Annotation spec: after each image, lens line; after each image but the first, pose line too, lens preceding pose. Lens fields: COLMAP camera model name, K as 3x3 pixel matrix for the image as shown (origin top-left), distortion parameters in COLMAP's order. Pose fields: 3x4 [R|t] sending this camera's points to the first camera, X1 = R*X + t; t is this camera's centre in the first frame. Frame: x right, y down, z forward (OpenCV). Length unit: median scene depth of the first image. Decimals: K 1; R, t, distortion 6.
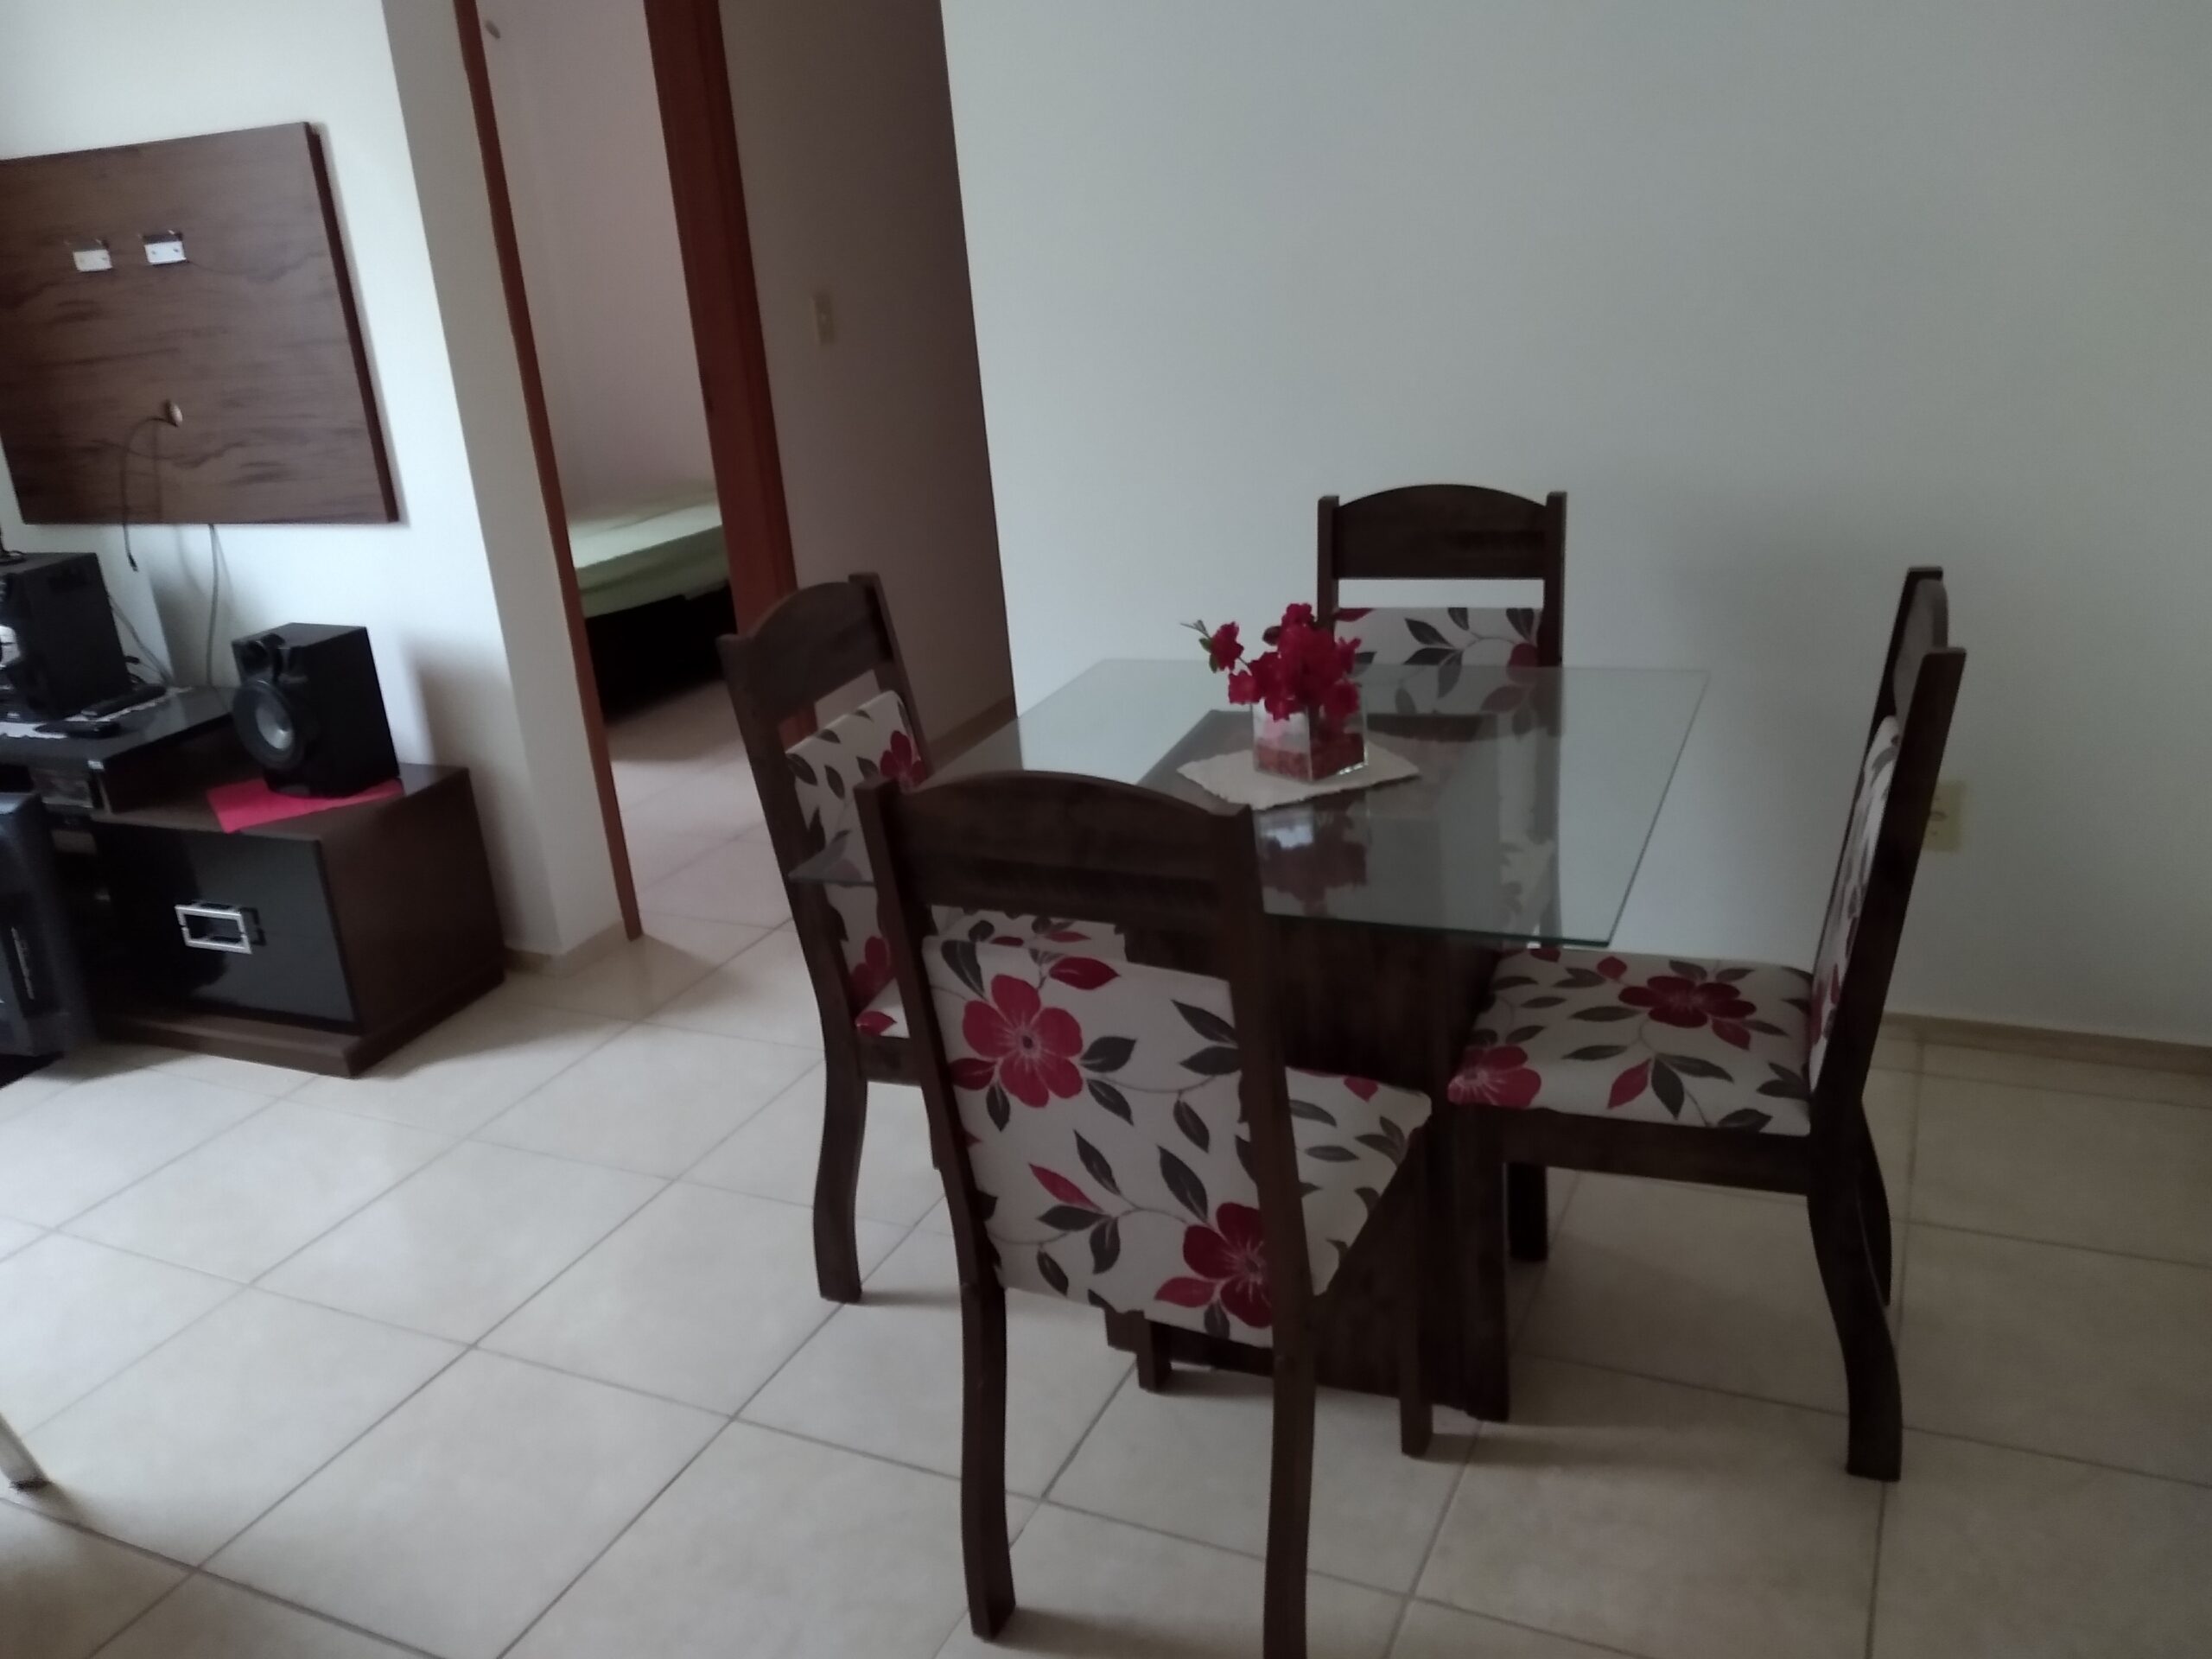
lens RADIAL K [[1839.6, 0, 1106.0], [0, 1839.6, 829.5], [0, 0, 1]] dist [0.003074, -0.044272]
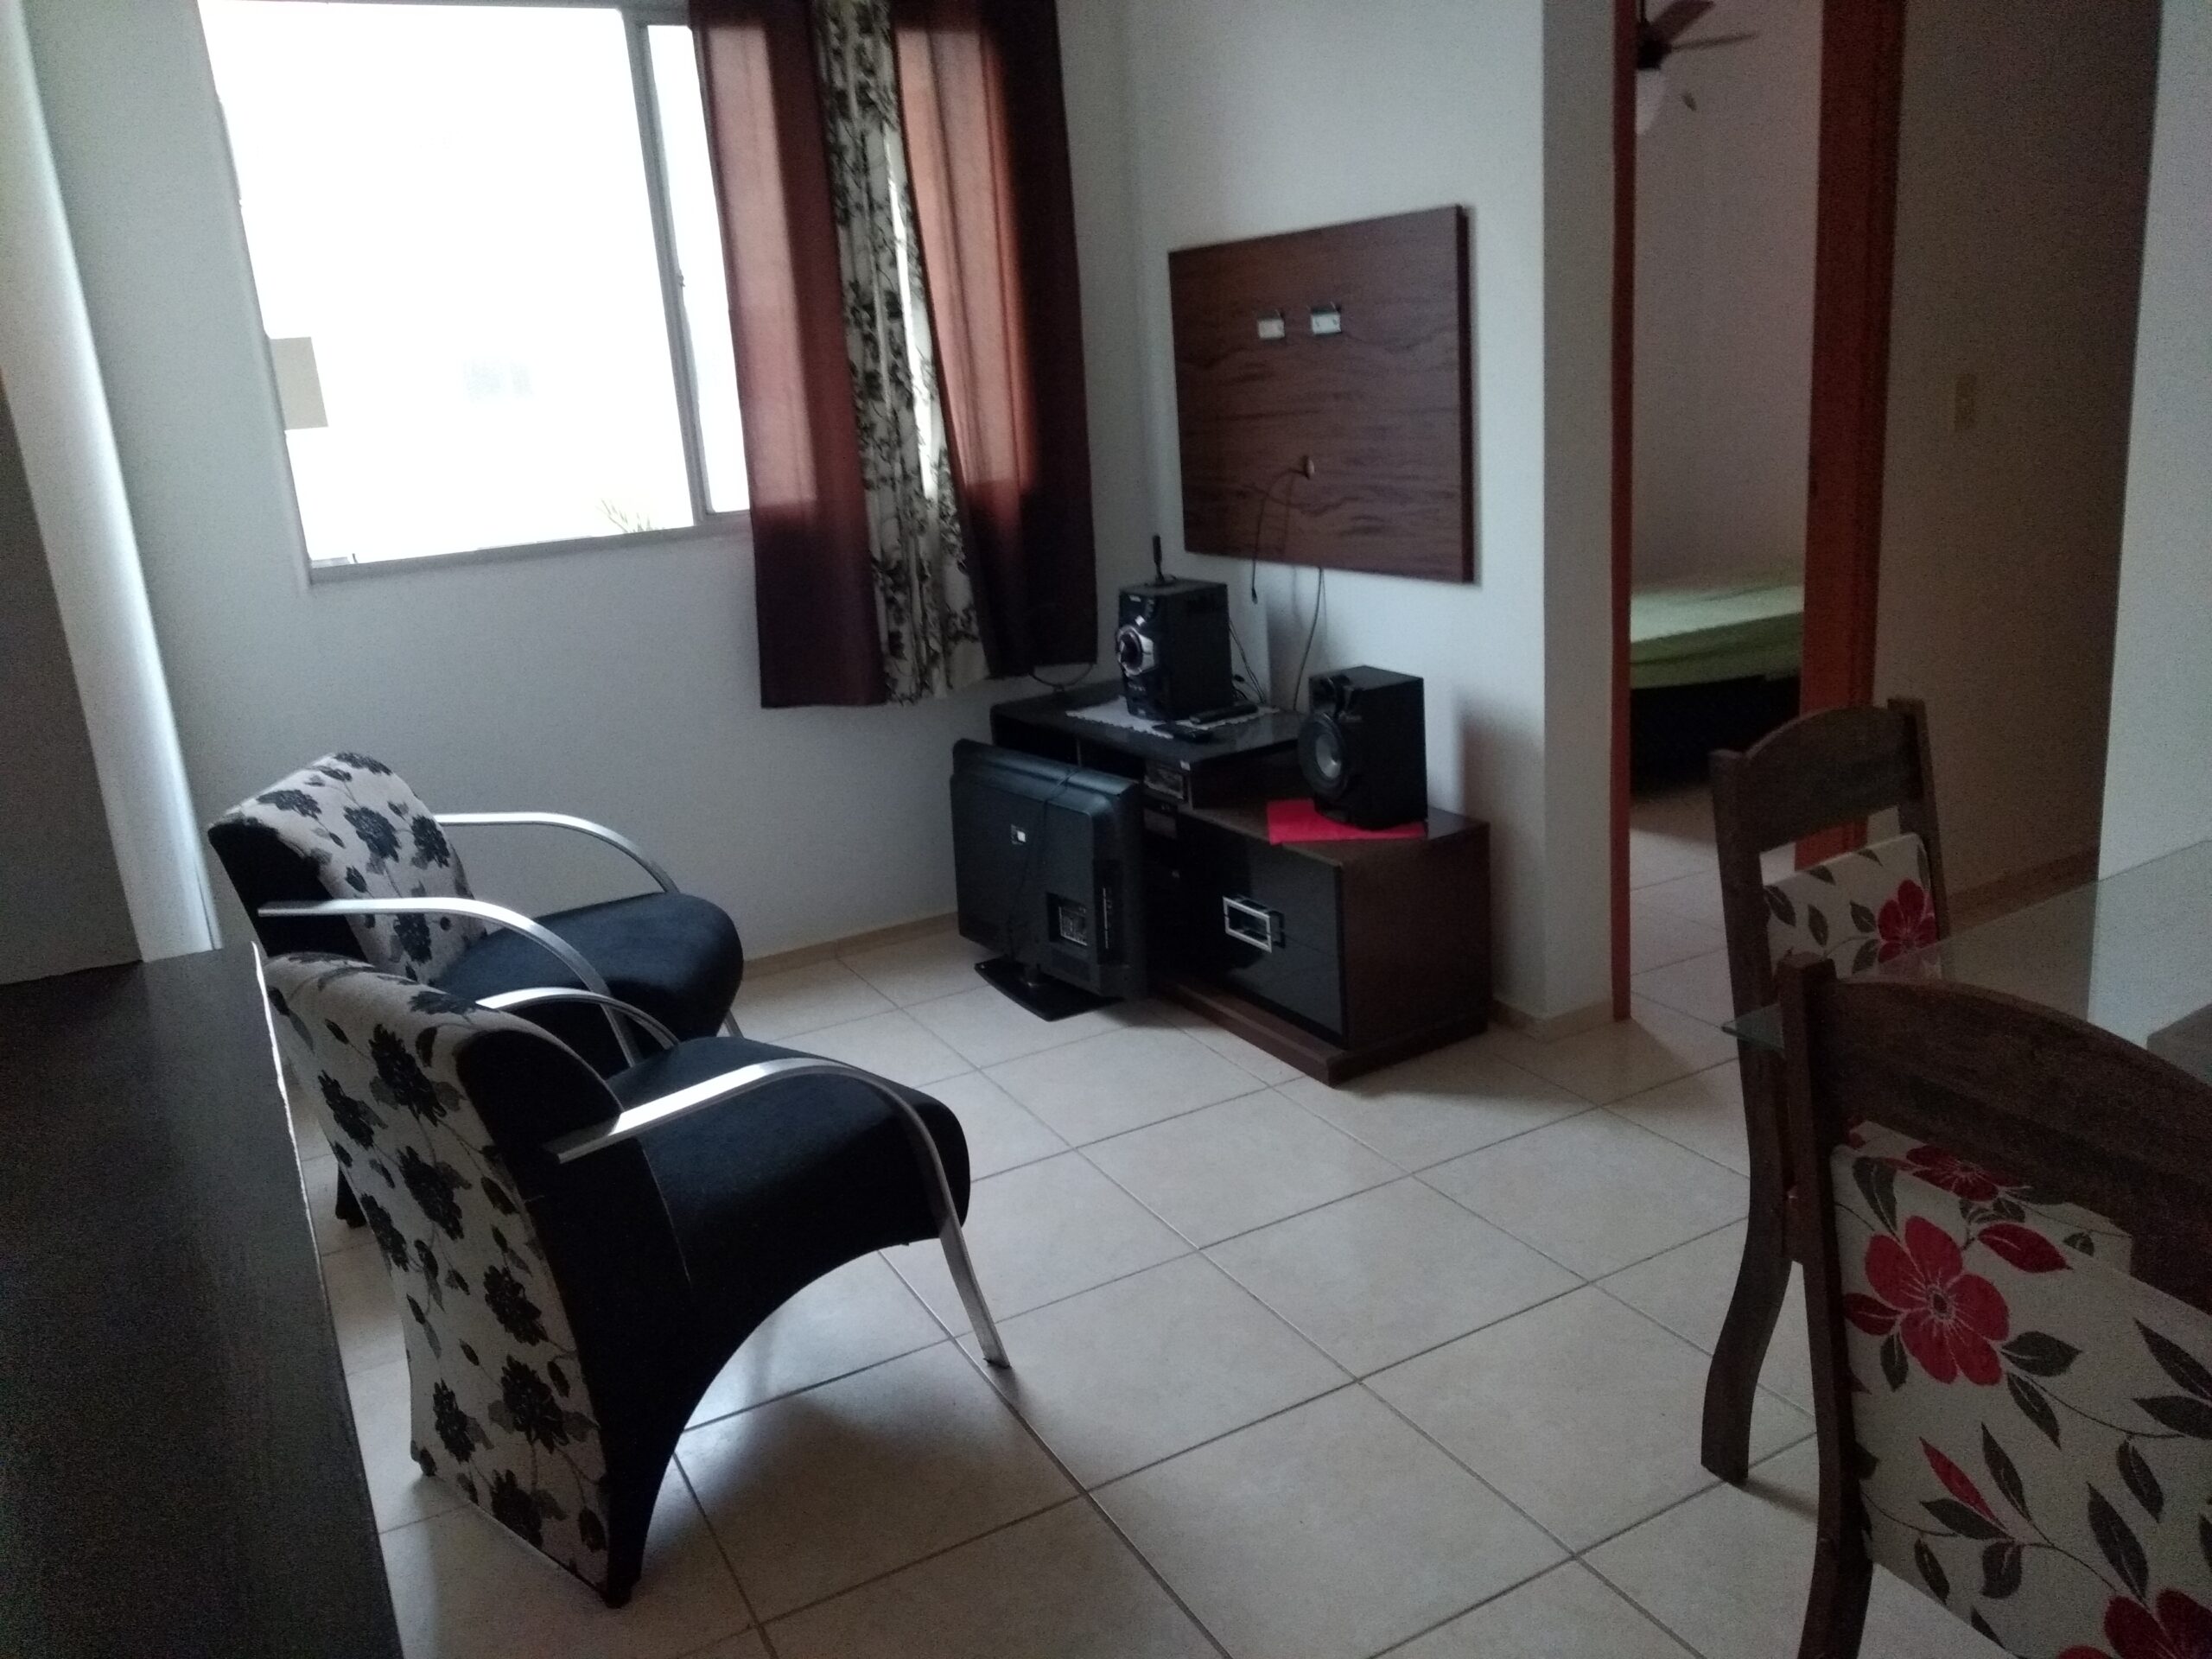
lens RADIAL K [[1720.7, 0, 1106.0], [0, 1720.7, 829.5], [0, 0, 1]] dist [0.015735, -0.043159]
pose [[0.799597, 0.176173, -0.574114, 0.040298], [-0.180794, 0.982269, 0.049618, -0.040583], [0.572676, 0.064122, 0.817270, 0.084096]]
